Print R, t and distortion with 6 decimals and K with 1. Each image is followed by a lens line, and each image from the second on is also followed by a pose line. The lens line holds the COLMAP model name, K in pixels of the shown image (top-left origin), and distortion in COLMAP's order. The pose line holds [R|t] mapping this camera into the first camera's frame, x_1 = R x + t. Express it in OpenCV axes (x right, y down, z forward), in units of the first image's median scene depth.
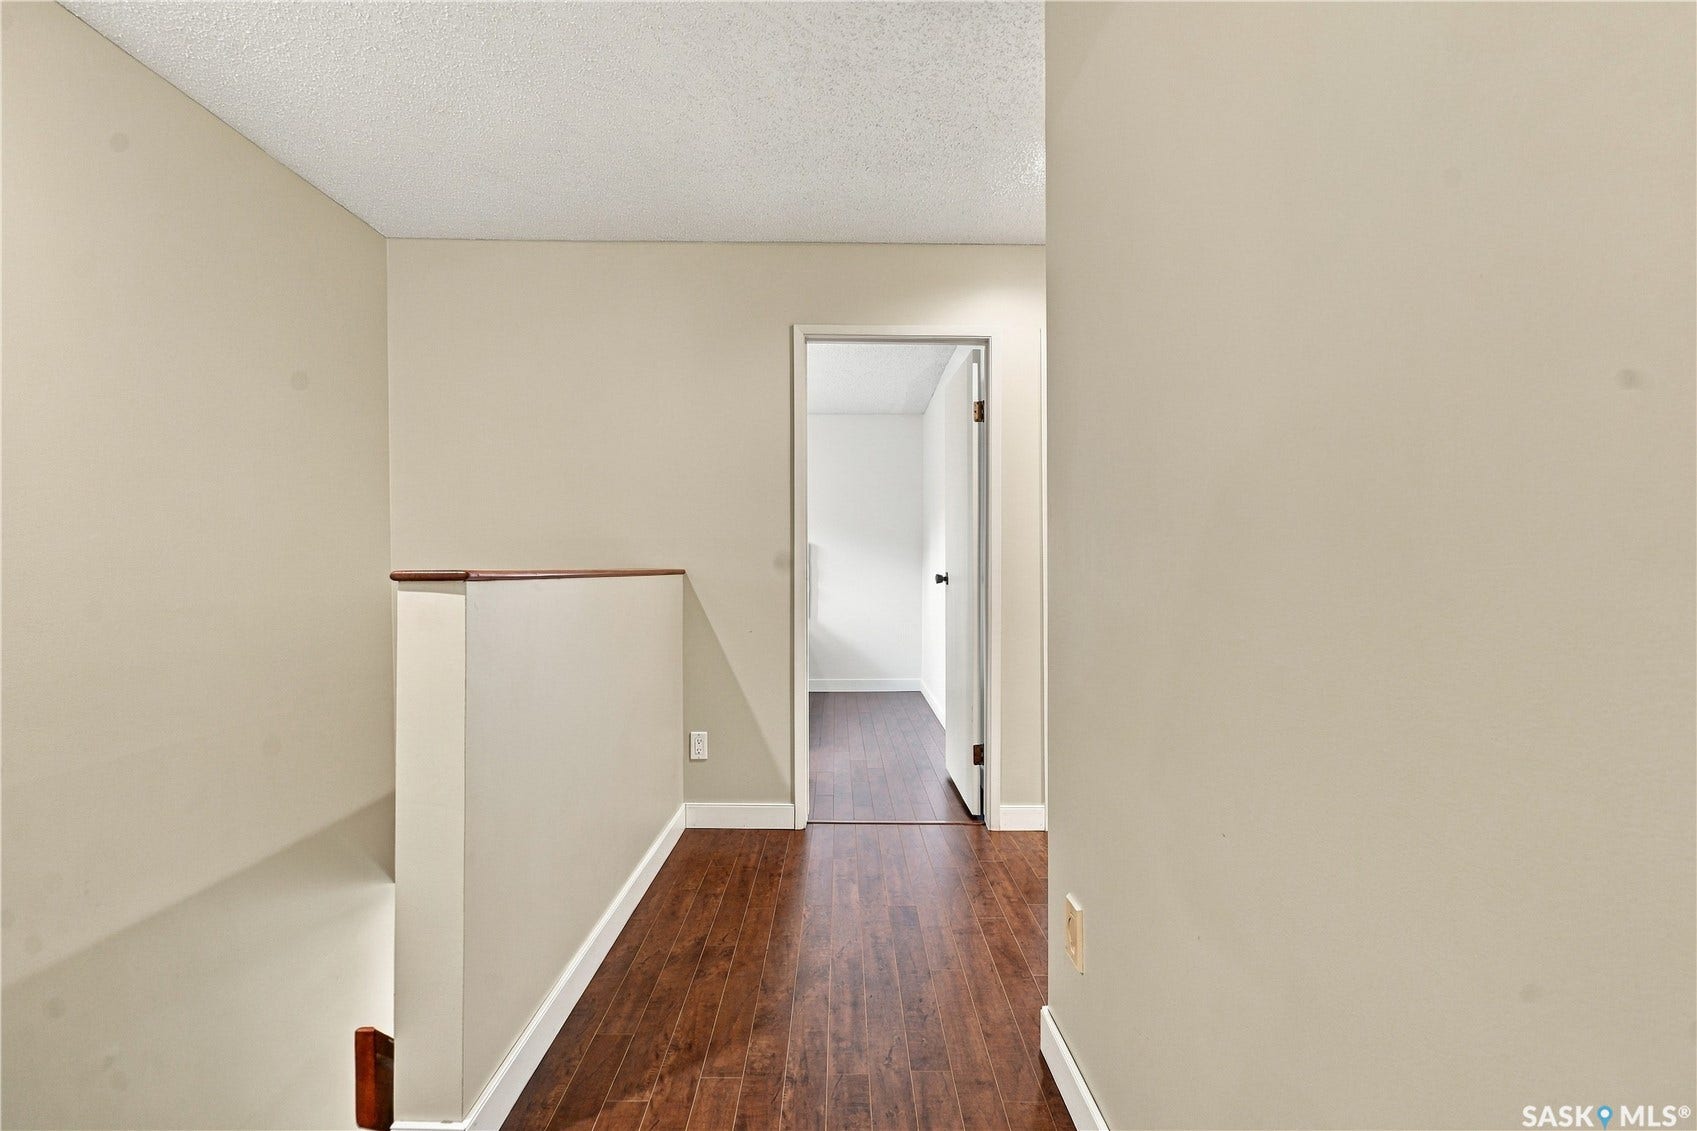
lens RADIAL K [[765.7, 0, 848.6], [0, 765.7, 566.4], [0, 0, 1]] dist [-0.004155, 0.002983]
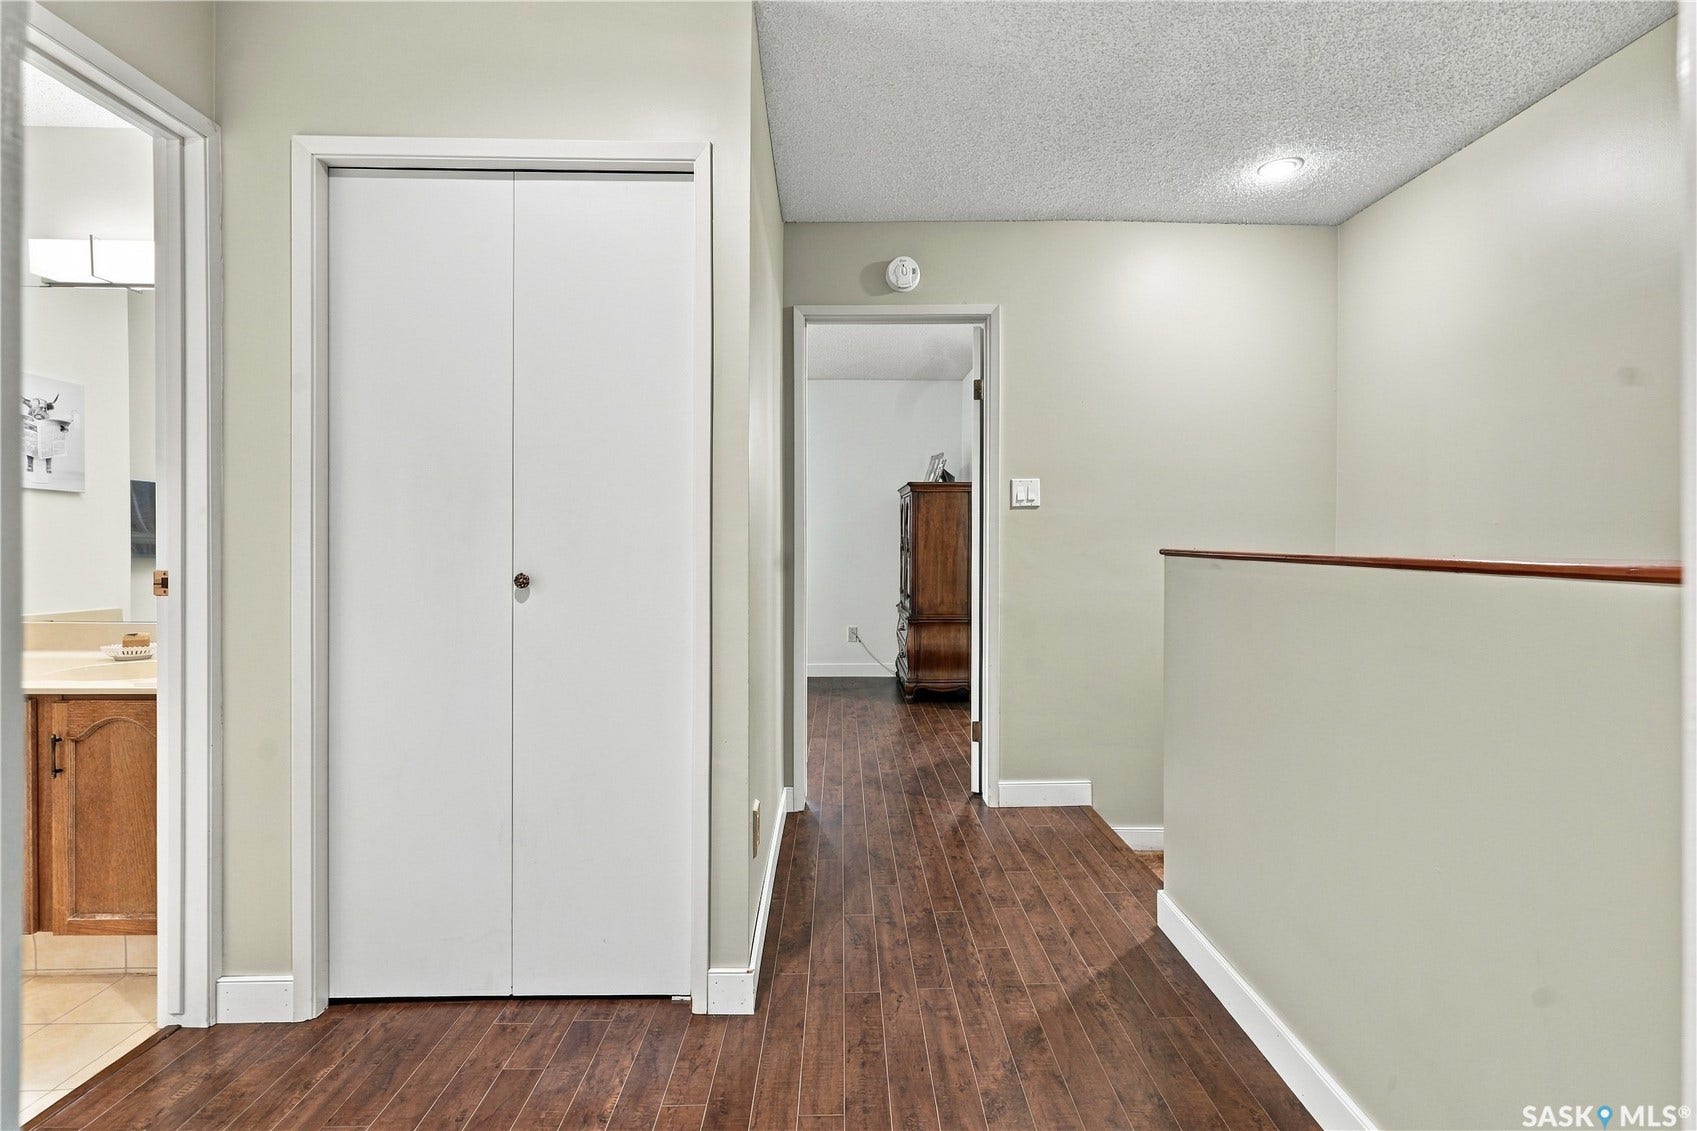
lens RADIAL K [[765.7, 0, 855.8], [0, 765.7, 557.4], [0, 0, 1]] dist [-0.004155, 0.002983]
pose [[-0.999976, 0.002226, -0.006608, 0.117681], [0.002107, 0.999835, 0.018041, -0.005644], [0.006647, 0.018027, -0.999815, 2.023516]]
